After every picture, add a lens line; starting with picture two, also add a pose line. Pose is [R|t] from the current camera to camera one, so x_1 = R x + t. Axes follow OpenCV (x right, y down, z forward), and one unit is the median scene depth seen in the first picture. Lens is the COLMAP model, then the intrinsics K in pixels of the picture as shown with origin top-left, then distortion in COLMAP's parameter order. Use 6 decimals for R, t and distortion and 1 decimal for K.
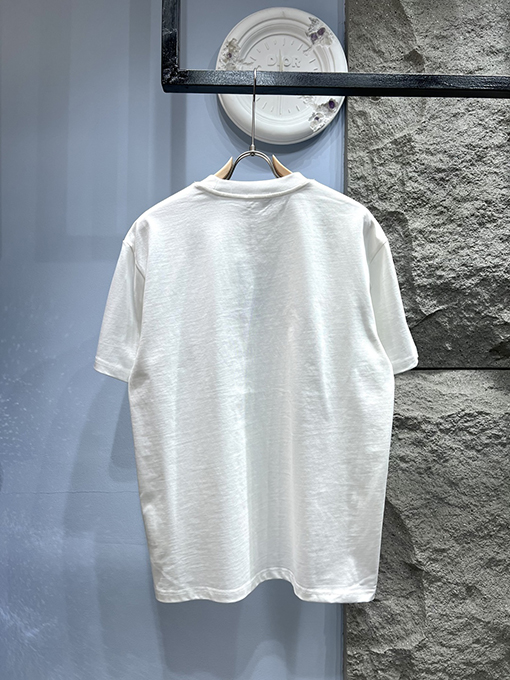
lens RADIAL K [[505.3, 0, 255.0], [0, 505.3, 340.0], [0, 0, 1]] dist [0.023674, -0.045488]
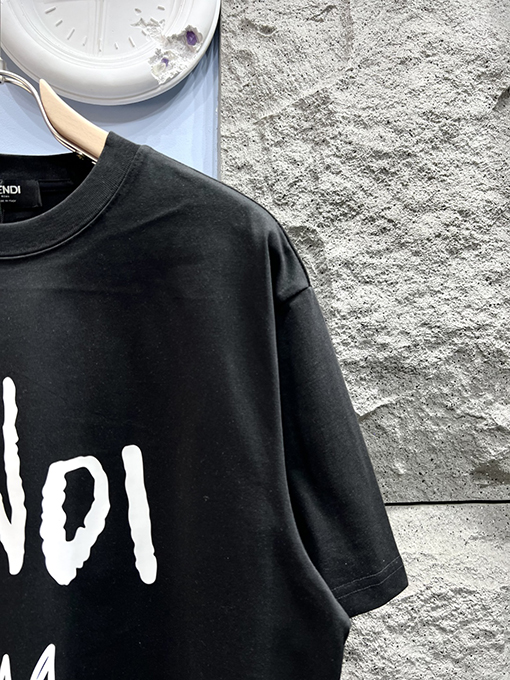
lens RADIAL K [[500.6, 0, 255.0], [0, 500.6, 340.0], [0, 0, 1]] dist [0.030884, -0.049291]
pose [[0.995369, 0.001681, 0.096114, 0.173197], [0.003713, 0.998429, -0.055907, -0.099921], [-0.096057, 0.056005, 0.993799, 0.468322]]
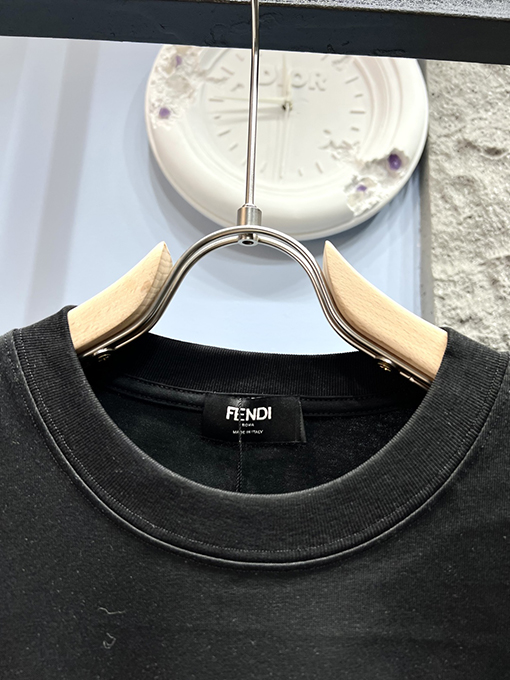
lens RADIAL K [[511.2, 0, 255.0], [0, 511.2, 340.0], [0, 0, 1]] dist [0.009585, -0.044878]
pose [[0.998804, 0.045432, -0.018093, 0.043363], [-0.048441, 0.969849, -0.238842, -0.200510], [0.006697, 0.239433, 0.970890, 0.610416]]
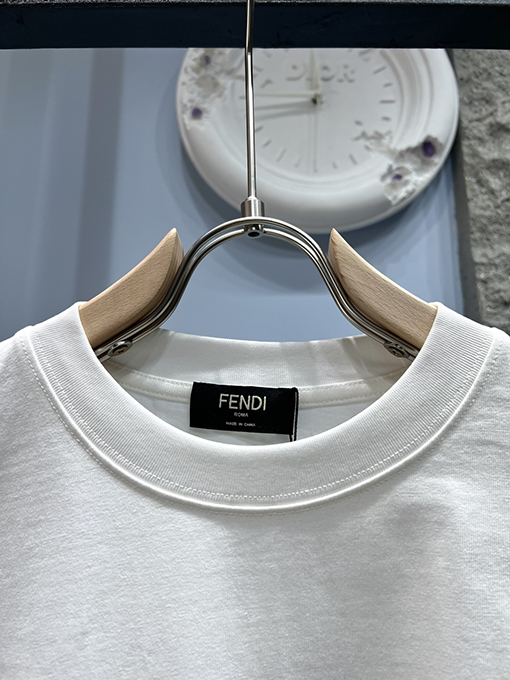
lens RADIAL K [[511.2, 0, 255.0], [0, 511.2, 340.0], [0, 0, 1]] dist [0.009585, -0.044878]
pose [[0.999622, -0.008906, -0.026003, 0.005825], [0.002835, 0.974419, -0.224720, -0.199543], [0.027340, 0.224562, 0.974076, 0.602775]]
